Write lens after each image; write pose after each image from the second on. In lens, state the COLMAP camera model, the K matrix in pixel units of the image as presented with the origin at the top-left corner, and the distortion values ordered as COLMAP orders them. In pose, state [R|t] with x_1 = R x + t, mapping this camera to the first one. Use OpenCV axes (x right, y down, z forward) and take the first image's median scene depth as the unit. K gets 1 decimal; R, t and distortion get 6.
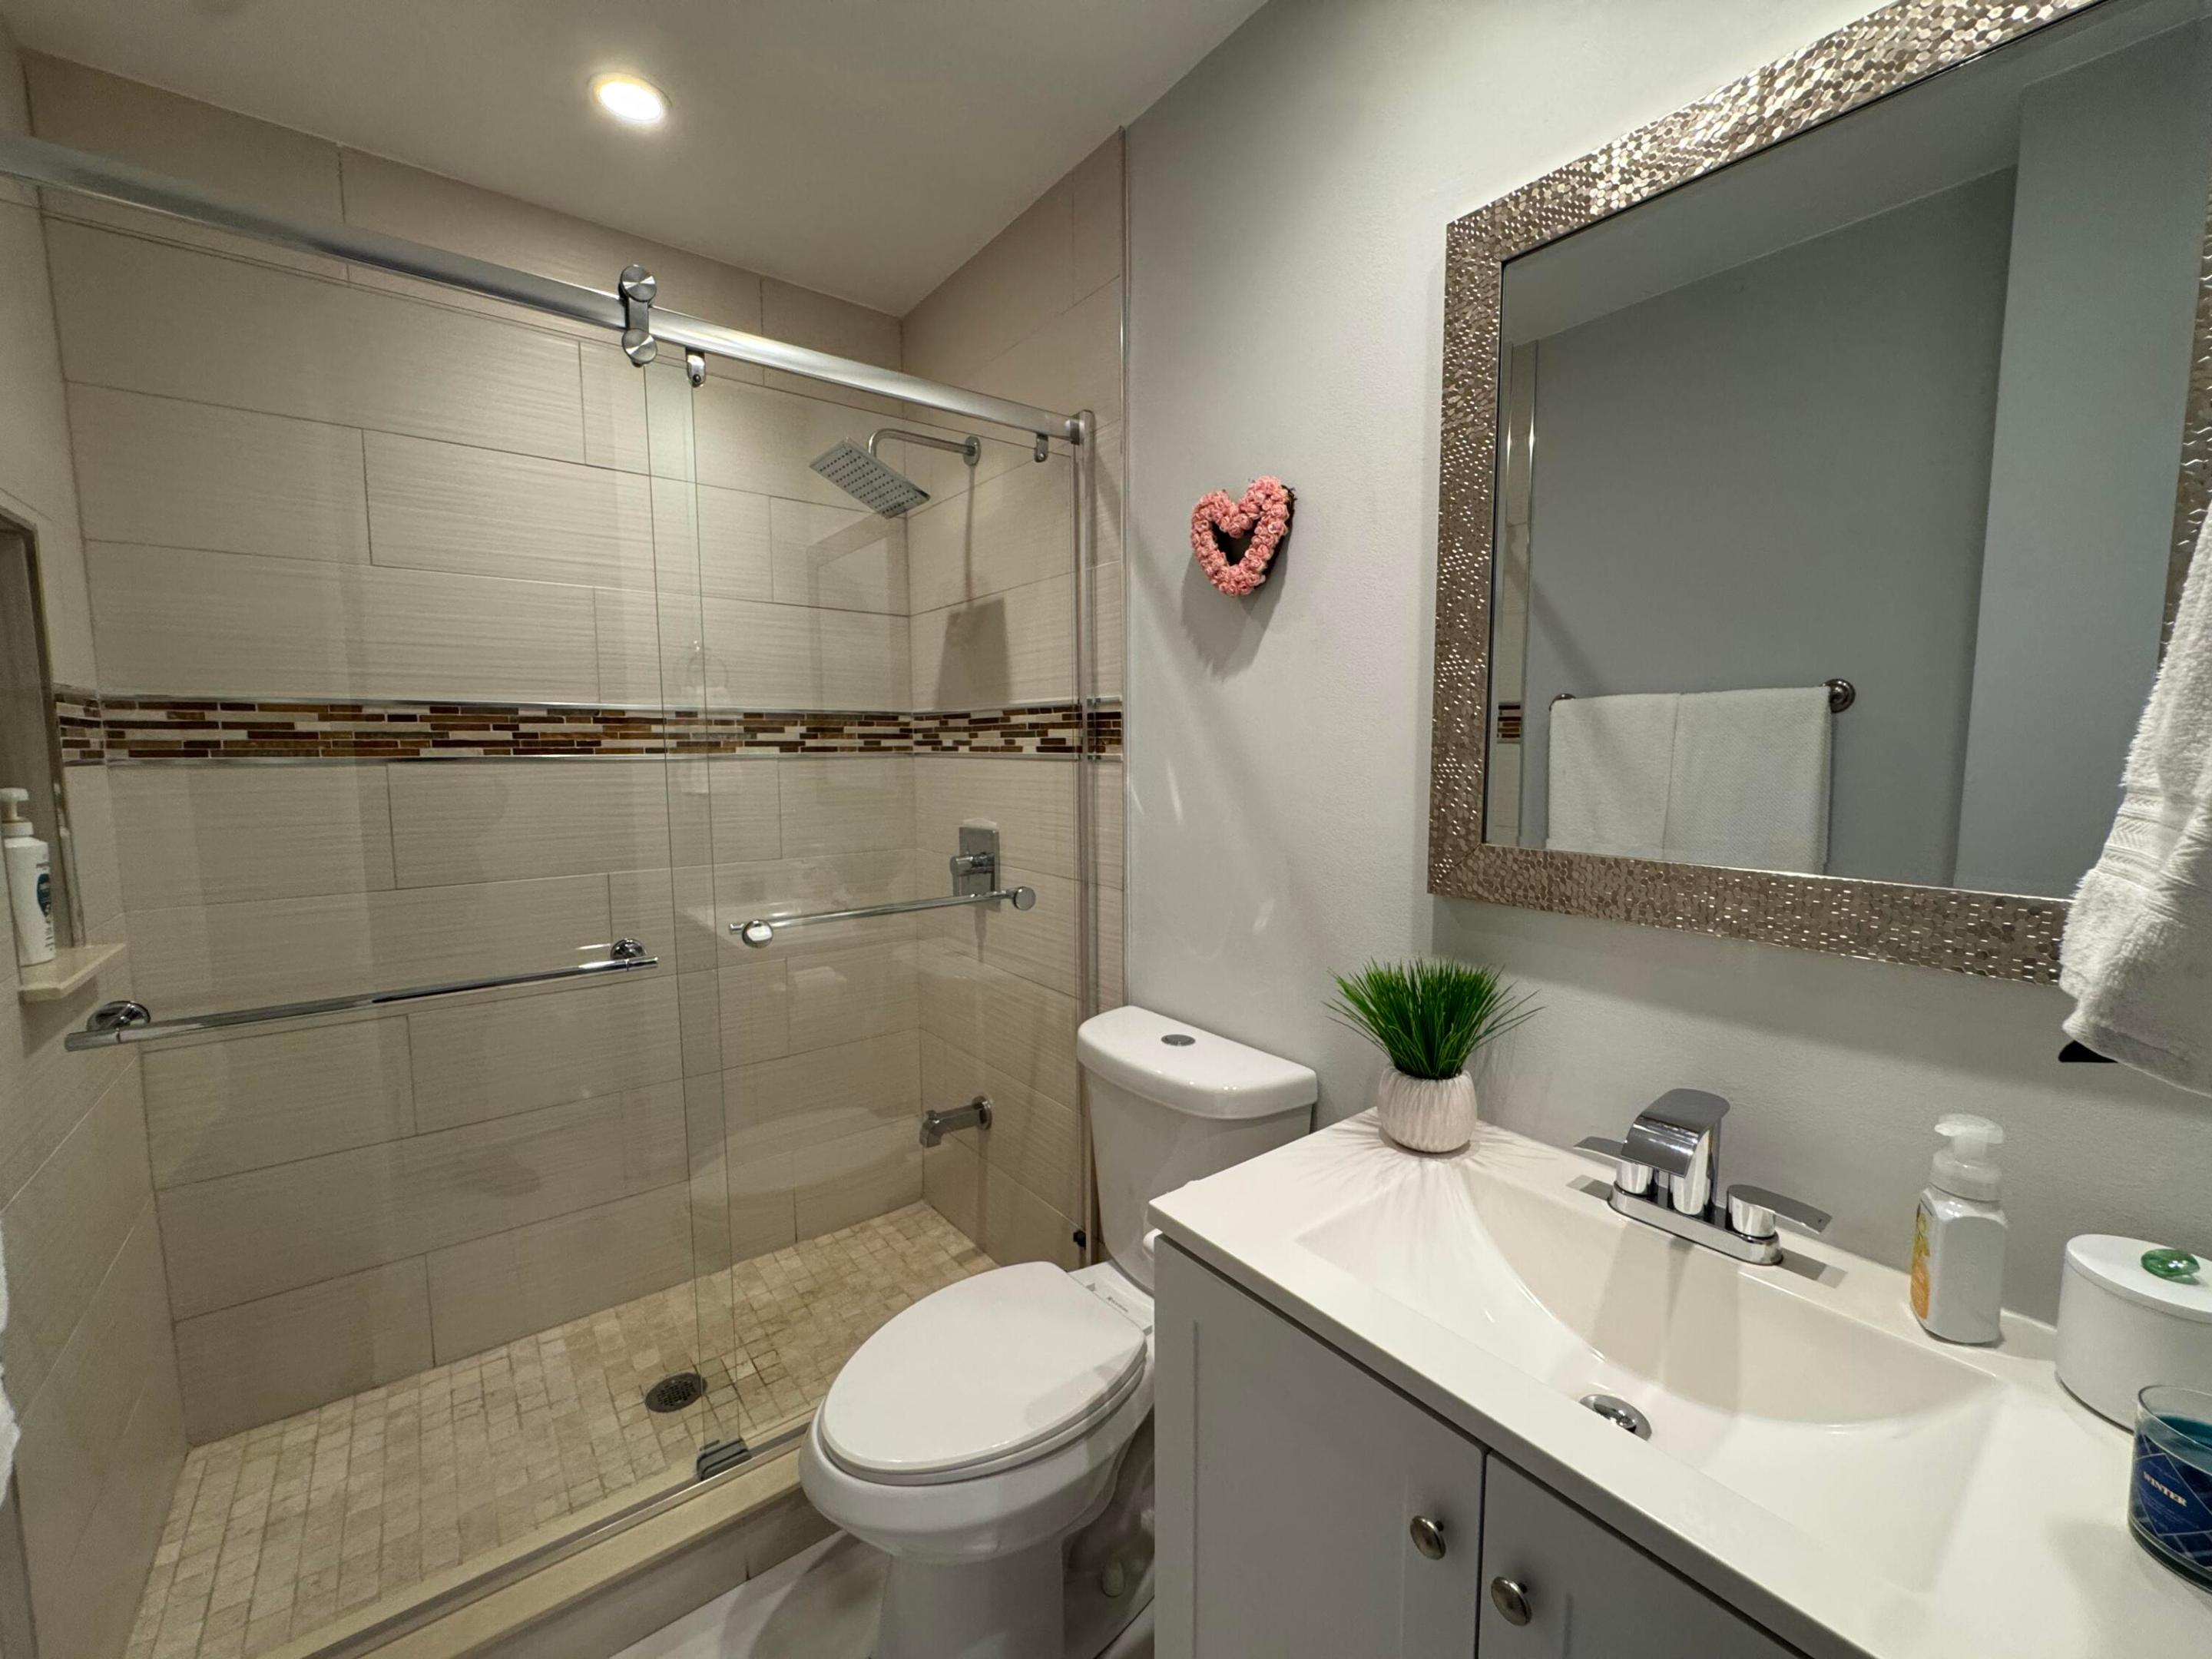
lens RADIAL K [[891.3, 0, 1106.1], [0, 891.3, 829.2], [0, 0, 1]] dist [-0.006228, 0.001182]
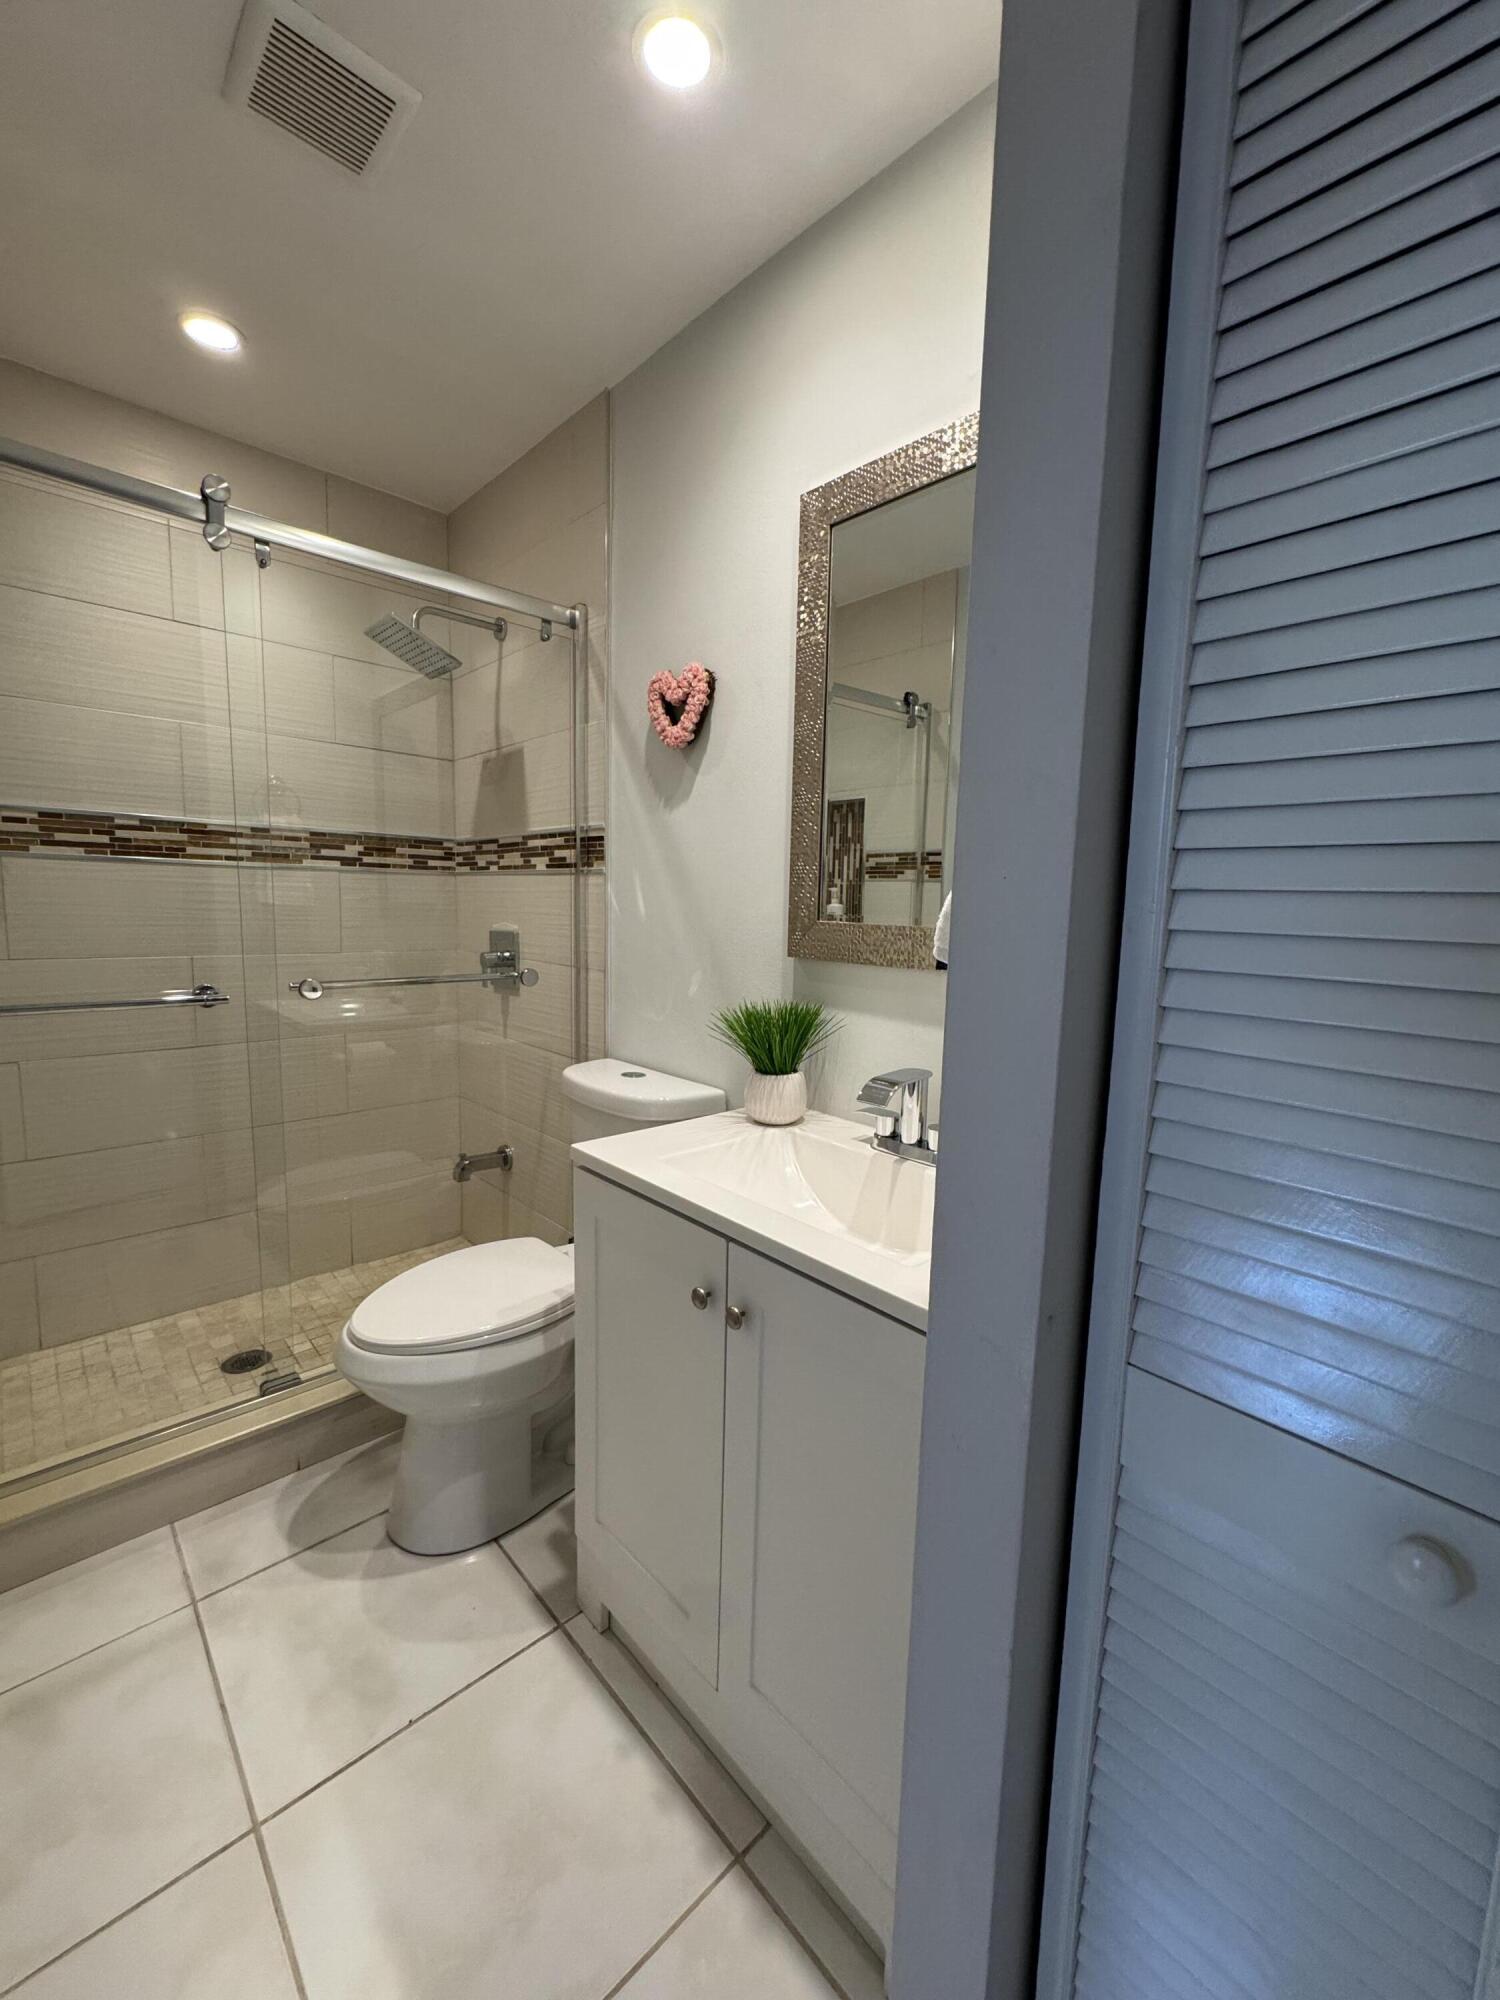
lens RADIAL K [[805.8, 0, 753.9], [0, 805.8, 999.5], [0, 0, 1]] dist [-0.006228, 0.001182]
pose [[0.995075, 0.018133, 0.097449, 0.123139], [-0.020536, 0.999508, 0.023719, 0.076161], [-0.096971, -0.025603, 0.994958, -0.210802]]
